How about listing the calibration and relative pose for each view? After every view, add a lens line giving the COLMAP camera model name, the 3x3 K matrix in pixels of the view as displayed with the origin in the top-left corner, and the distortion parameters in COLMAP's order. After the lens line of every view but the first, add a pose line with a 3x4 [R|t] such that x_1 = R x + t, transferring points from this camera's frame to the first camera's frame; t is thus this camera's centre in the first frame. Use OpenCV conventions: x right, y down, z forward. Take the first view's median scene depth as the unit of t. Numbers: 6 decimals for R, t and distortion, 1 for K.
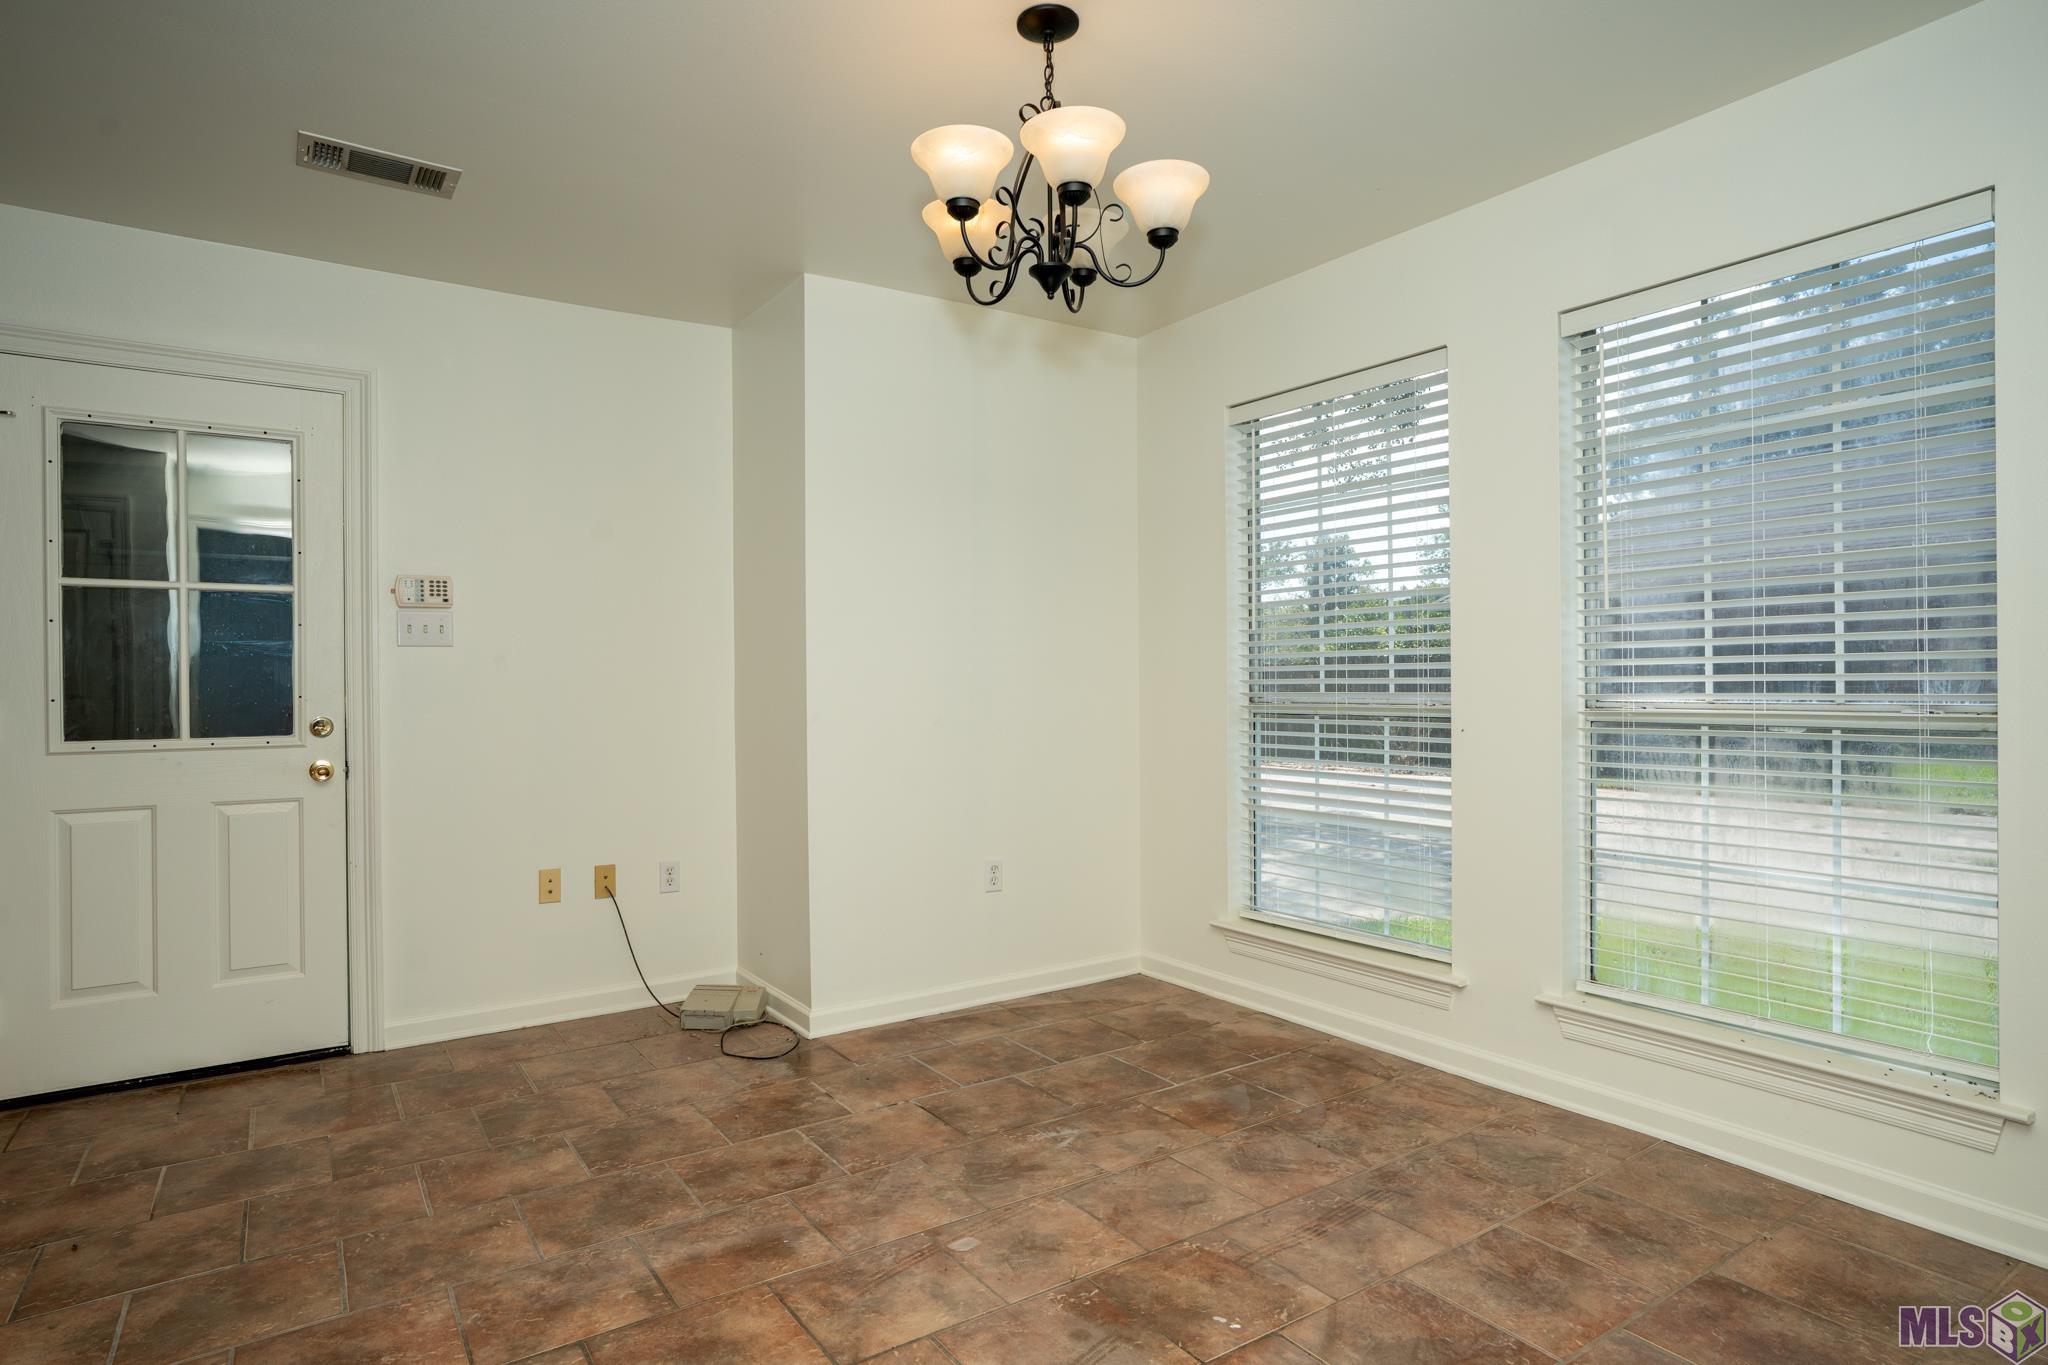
lens RADIAL K [[1107.5, 0, 1024.0], [0, 1107.5, 685.4], [0, 0, 1]] dist [-0.005470, 0.001685]
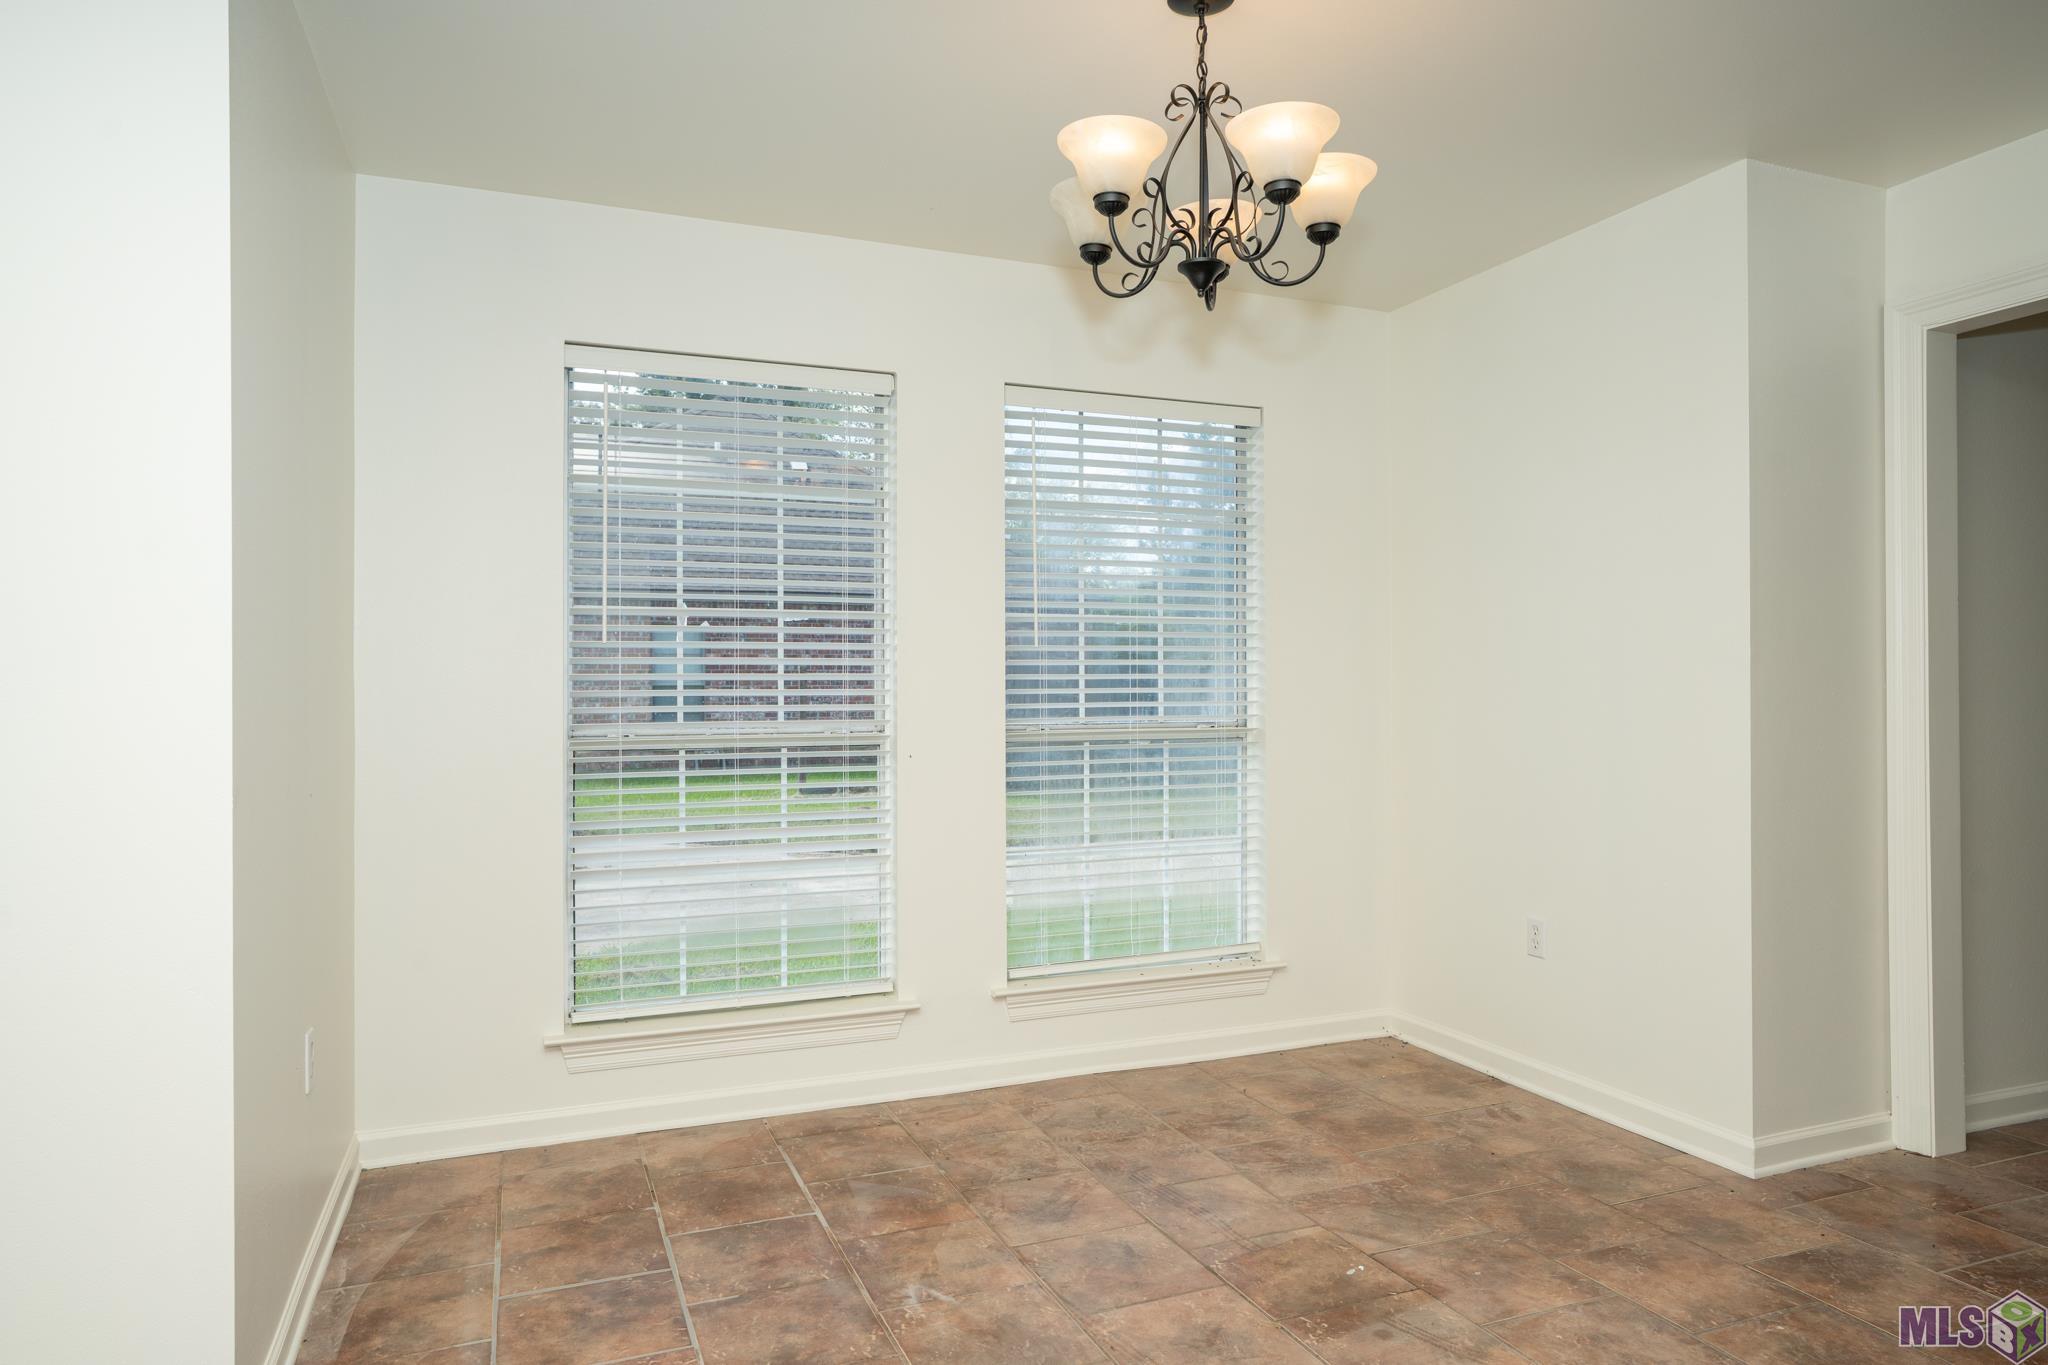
lens RADIAL K [[1280.6, 0, 1022.7], [0, 1280.6, 682.6], [0, 0, 1]] dist [-0.011304, 0.001945]
pose [[0.214108, 0.016133, 0.976677, -0.834805], [0.006353, 0.999819, -0.017908, -0.006118], [-0.976789, 0.010039, 0.213967, 0.737149]]
